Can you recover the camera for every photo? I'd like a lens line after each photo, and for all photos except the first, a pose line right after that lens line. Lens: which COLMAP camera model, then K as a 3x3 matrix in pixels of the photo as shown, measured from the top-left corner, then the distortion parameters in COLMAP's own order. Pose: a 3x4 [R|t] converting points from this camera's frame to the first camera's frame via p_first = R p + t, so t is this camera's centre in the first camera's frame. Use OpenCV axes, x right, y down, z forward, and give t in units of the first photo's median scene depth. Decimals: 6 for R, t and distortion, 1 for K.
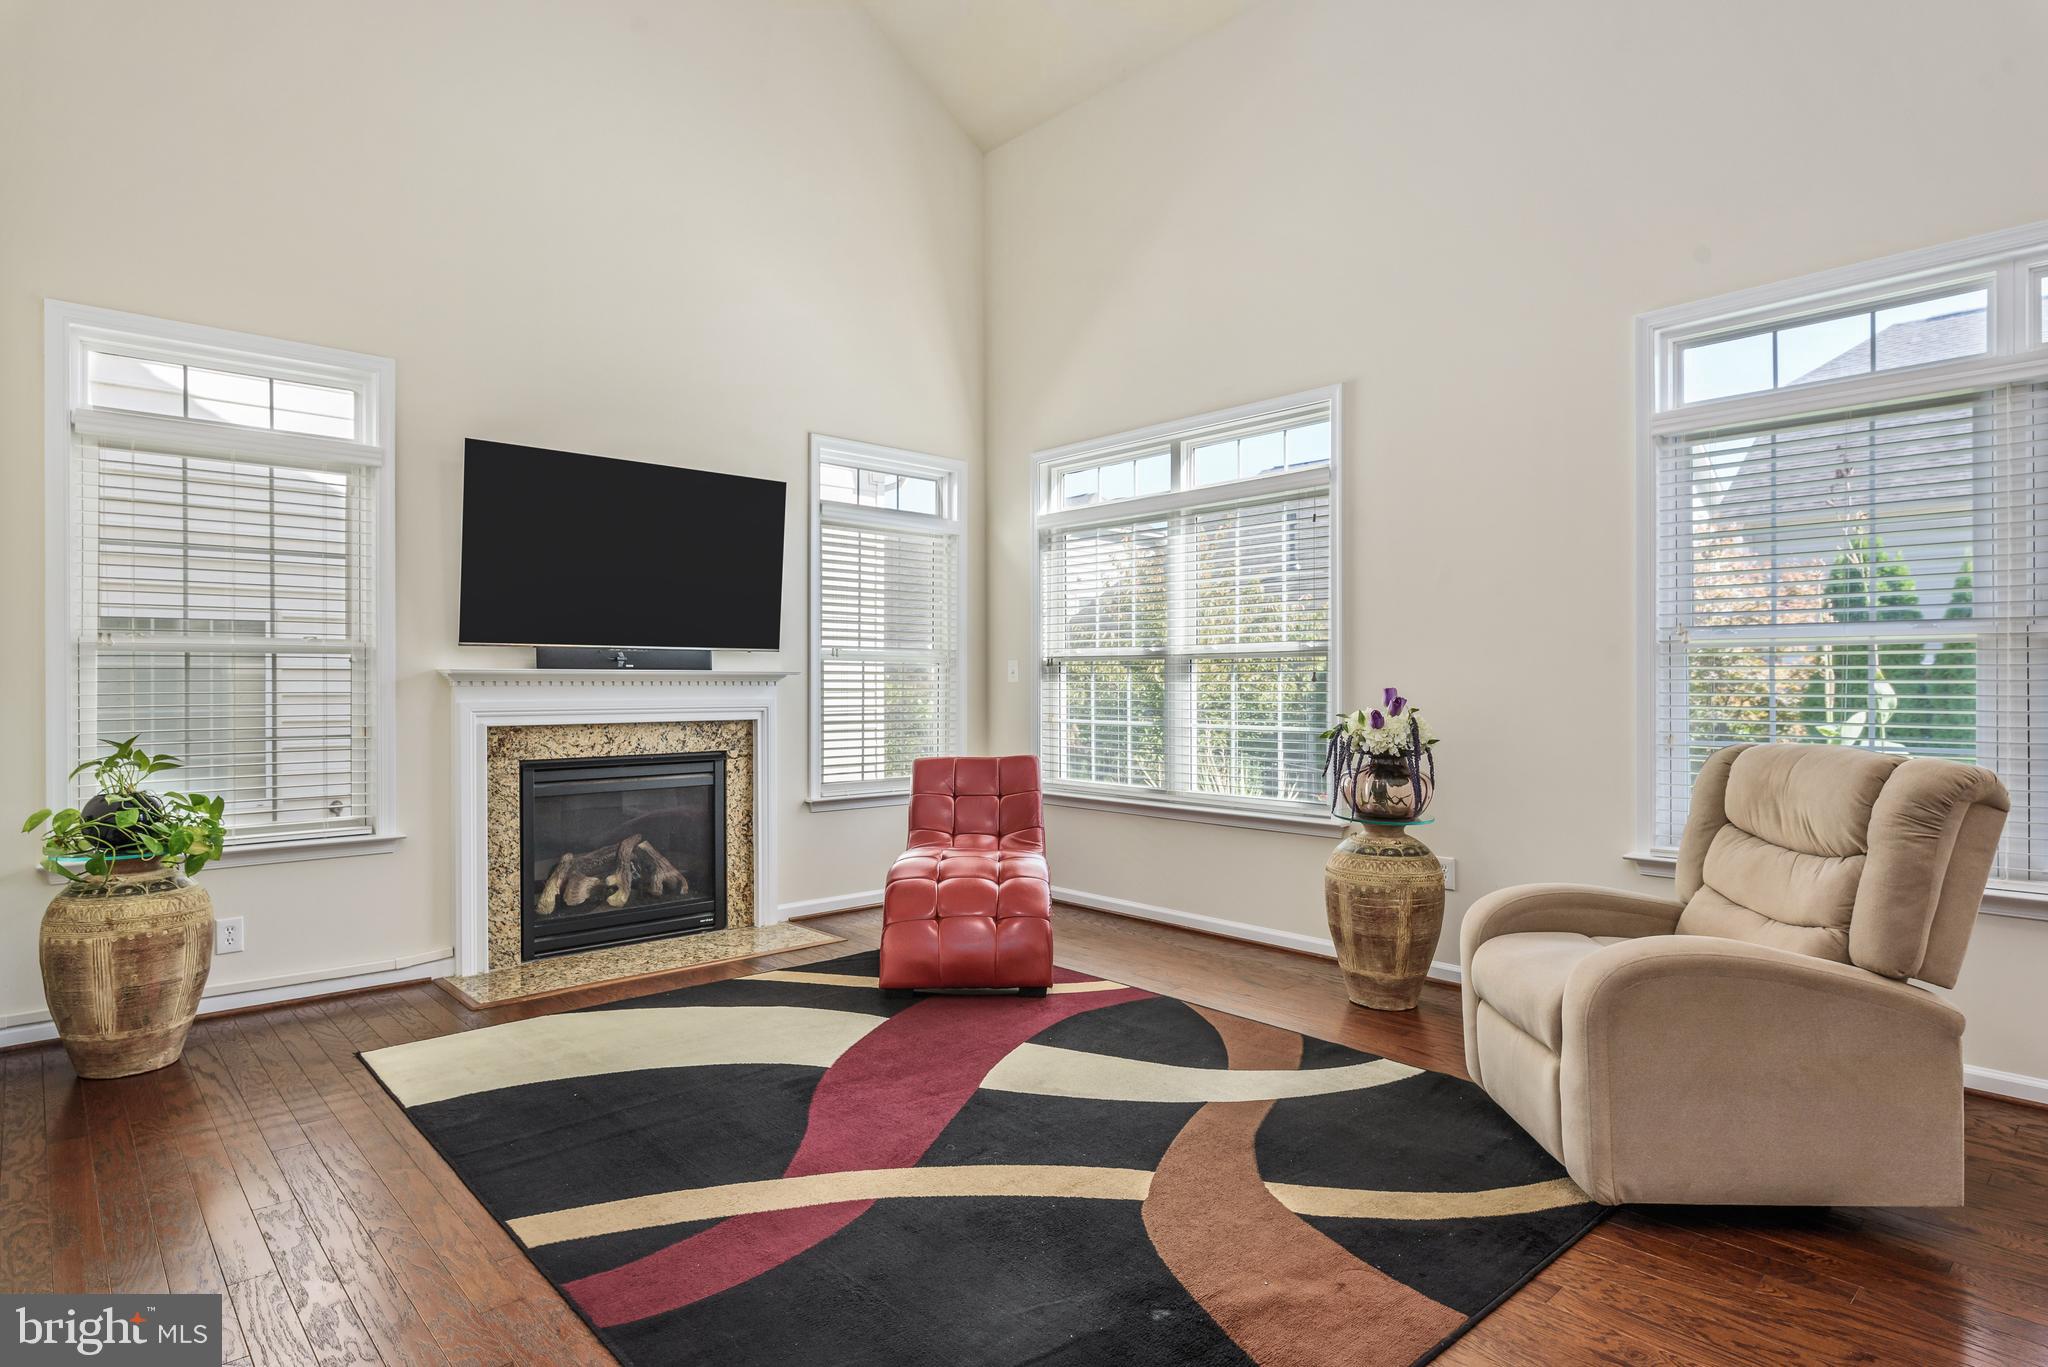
lens RADIAL K [[1096.0, 0, 1029.7], [0, 1096.0, 677.8], [0, 0, 1]] dist [-0.000356, 0.001020]
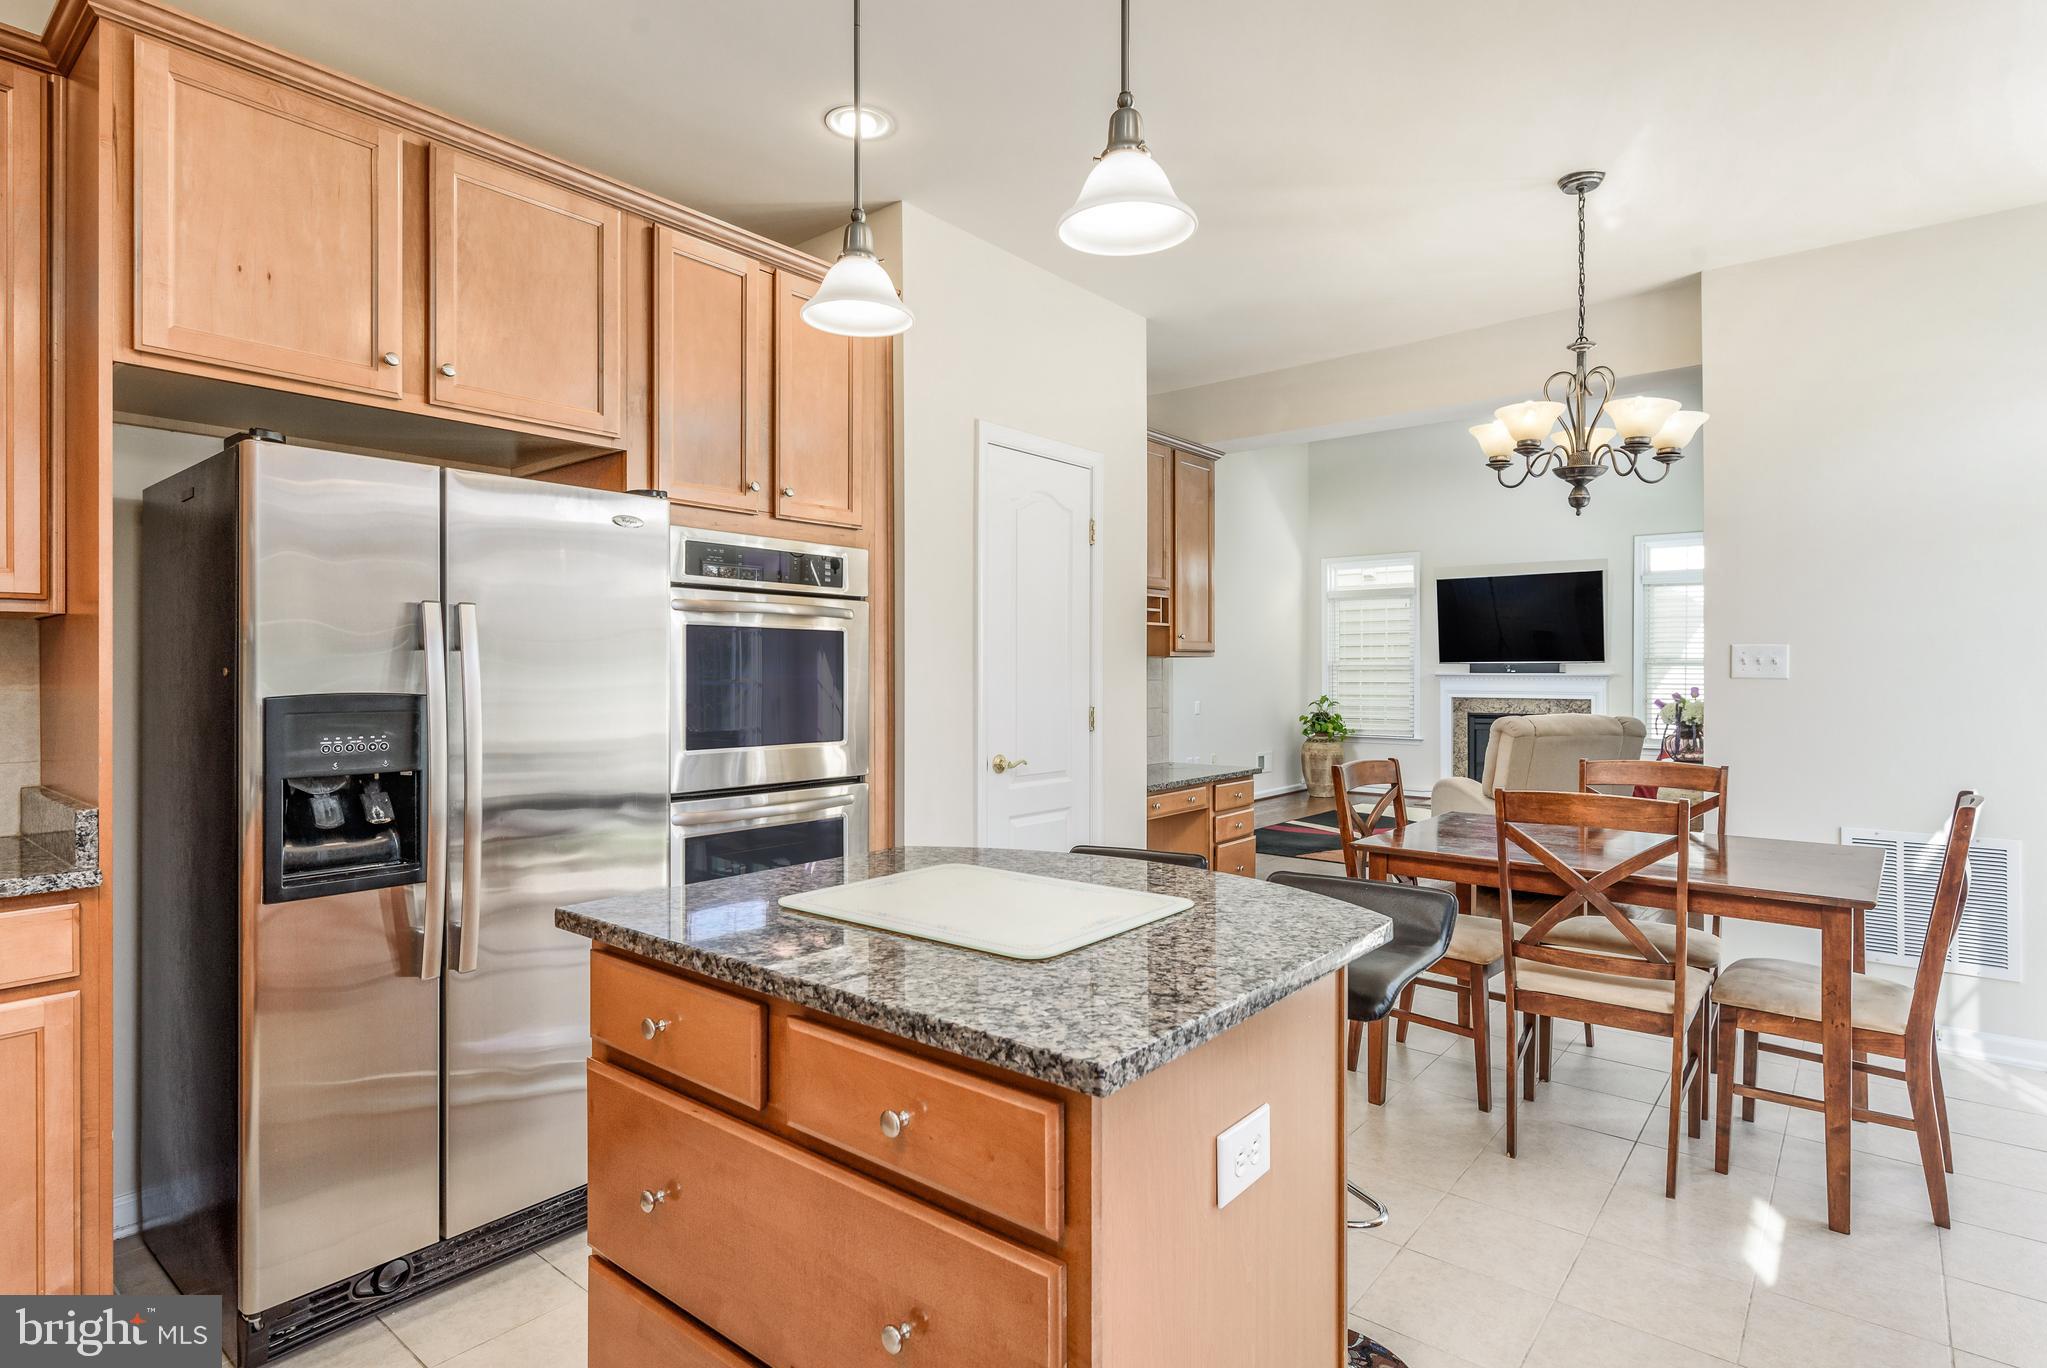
lens RADIAL K [[1039.2, 0, 1028.0], [0, 1039.2, 677.4], [0, 0, 1]] dist [-0.003393, -0.000085]
pose [[0.142851, 0.006180, -0.989725, 1.519169], [0.004176, 0.999968, 0.006847, -0.017135], [0.989735, -0.005111, 0.142821, -0.221079]]
